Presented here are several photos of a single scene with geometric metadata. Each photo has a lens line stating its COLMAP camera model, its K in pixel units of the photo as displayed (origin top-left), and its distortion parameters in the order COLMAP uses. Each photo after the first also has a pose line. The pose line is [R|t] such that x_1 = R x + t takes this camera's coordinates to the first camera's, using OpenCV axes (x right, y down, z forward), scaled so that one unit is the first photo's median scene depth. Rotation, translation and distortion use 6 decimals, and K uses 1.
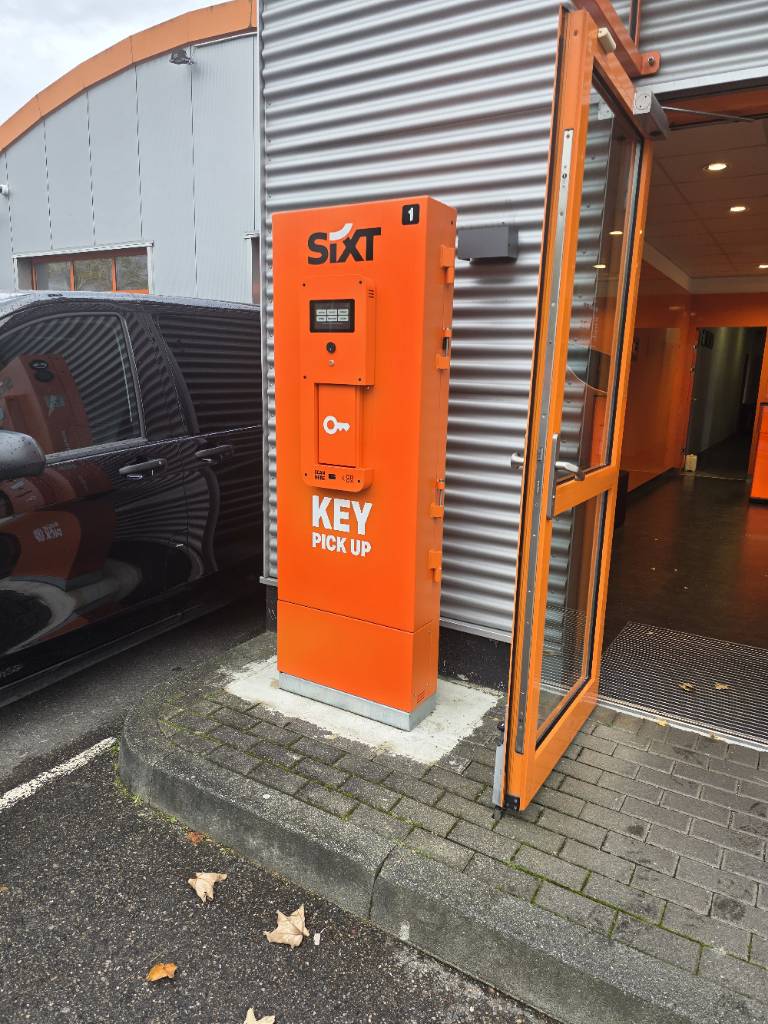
lens RADIAL K [[684.4, 0, 391.9], [0, 684.4, 508.1], [0, 0, 1]] dist [0.060611, -0.052288]
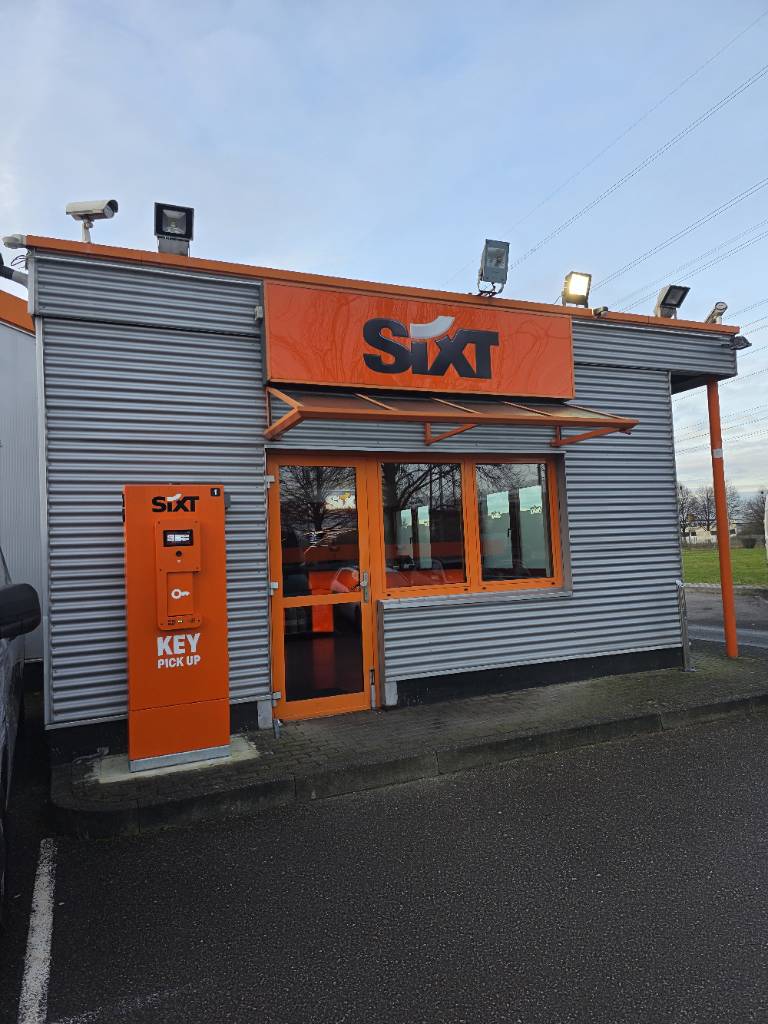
lens RADIAL K [[687.8, 0, 393.5], [0, 687.8, 511.1], [0, 0, 1]] dist [0.066111, -0.061199]
pose [[0.565030, -0.007279, 0.825038, -1.276666], [0.222443, 0.964277, -0.143834, 0.061120], [-0.794519, 0.264794, 0.546465, -0.542658]]
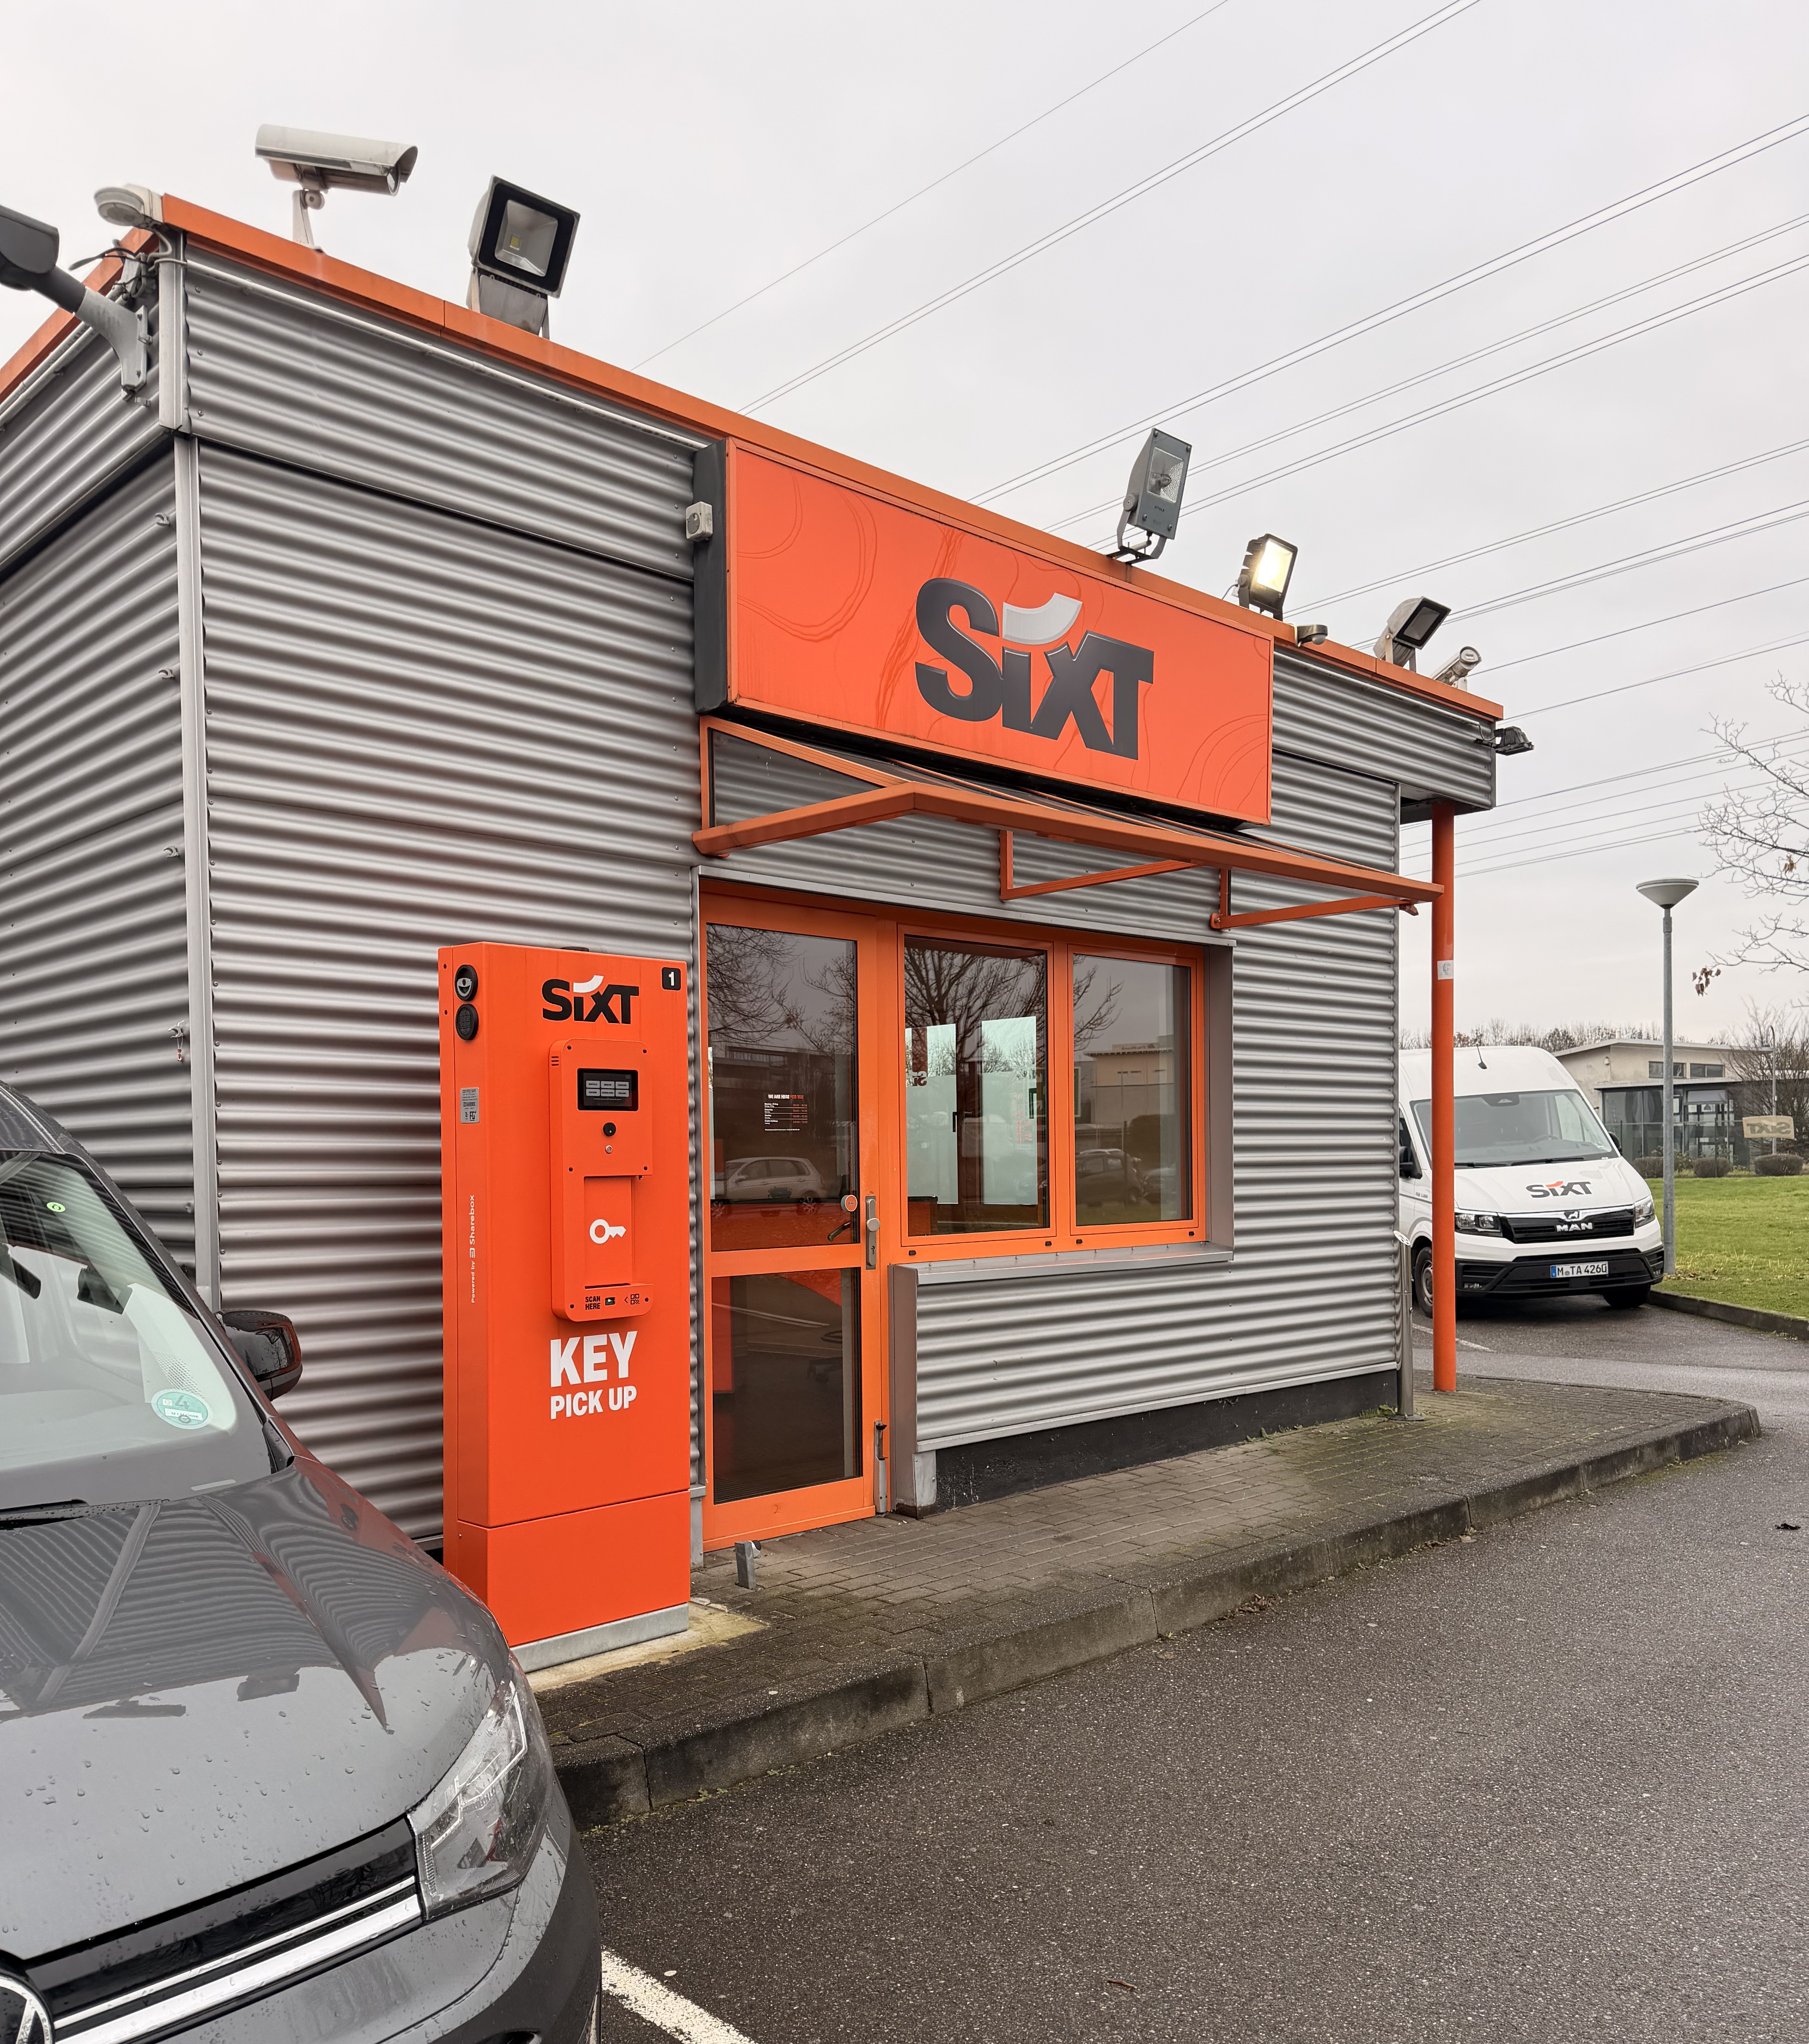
lens RADIAL K [[1698.7, 0, 886.7], [0, 1698.7, 1193.7], [0, 0, 1]] dist [0.075310, -0.097706]
pose [[0.244056, -0.053522, 0.968283, -1.732460], [0.208497, 0.978022, 0.001508, -0.097913], [-0.947083, 0.201516, 0.249851, 0.241488]]
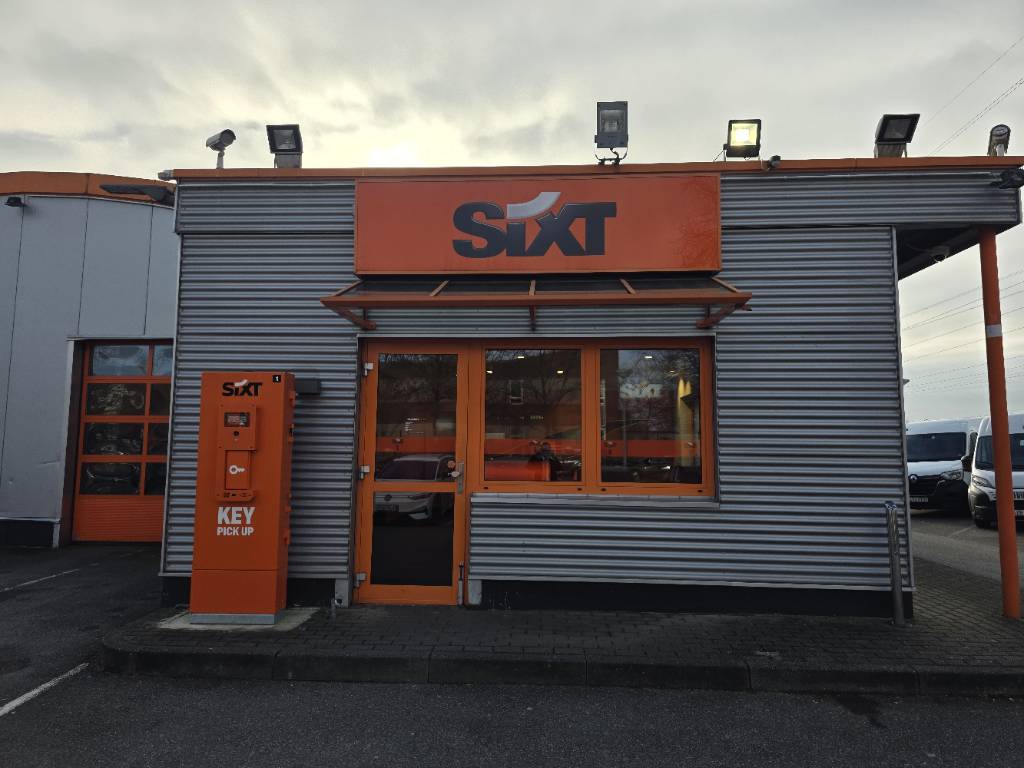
lens RADIAL K [[684.4, 0, 508.4], [0, 684.4, 376.4], [0, 0, 1]] dist [0.060611, -0.052288]
pose [[0.881372, 0.025223, 0.471750, -0.341564], [0.110950, 0.959593, -0.258596, 0.234680], [-0.459210, 0.280260, 0.842959, -1.195913]]
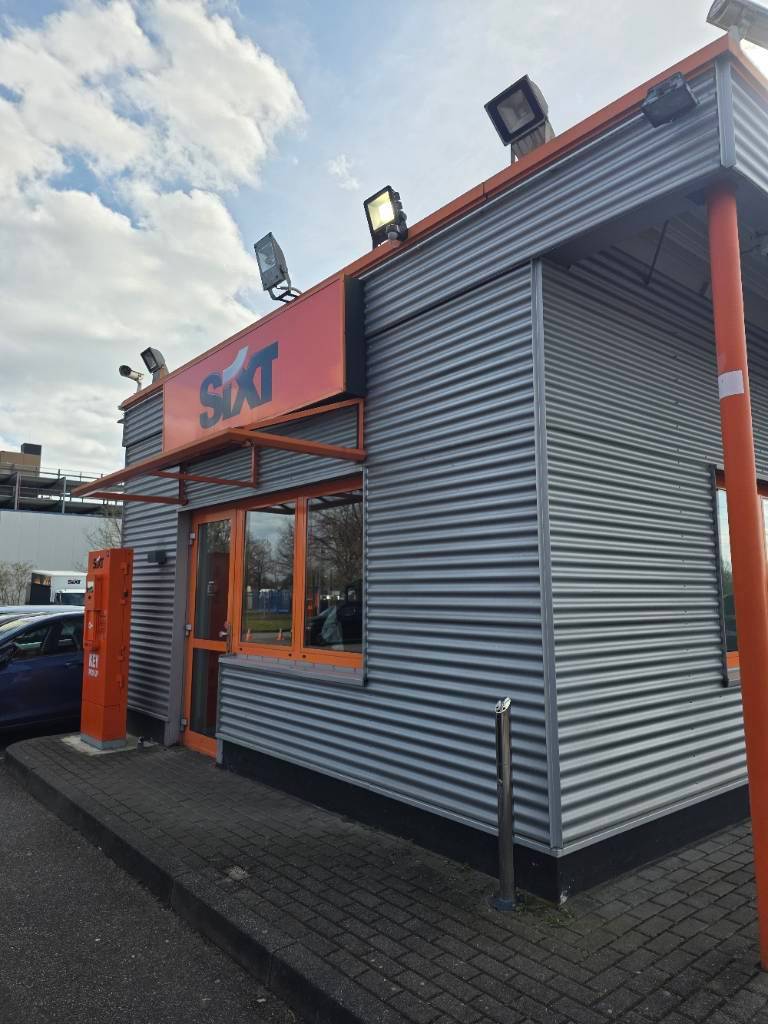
lens RADIAL K [[687.8, 0, 395.1], [0, 687.8, 495.7], [0, 0, 1]] dist [0.066111, -0.061199]
pose [[0.948562, -0.079025, -0.306569, 1.901327], [-0.026888, 0.944737, -0.326724, 0.254667], [0.315446, 0.318162, 0.894017, -1.220872]]
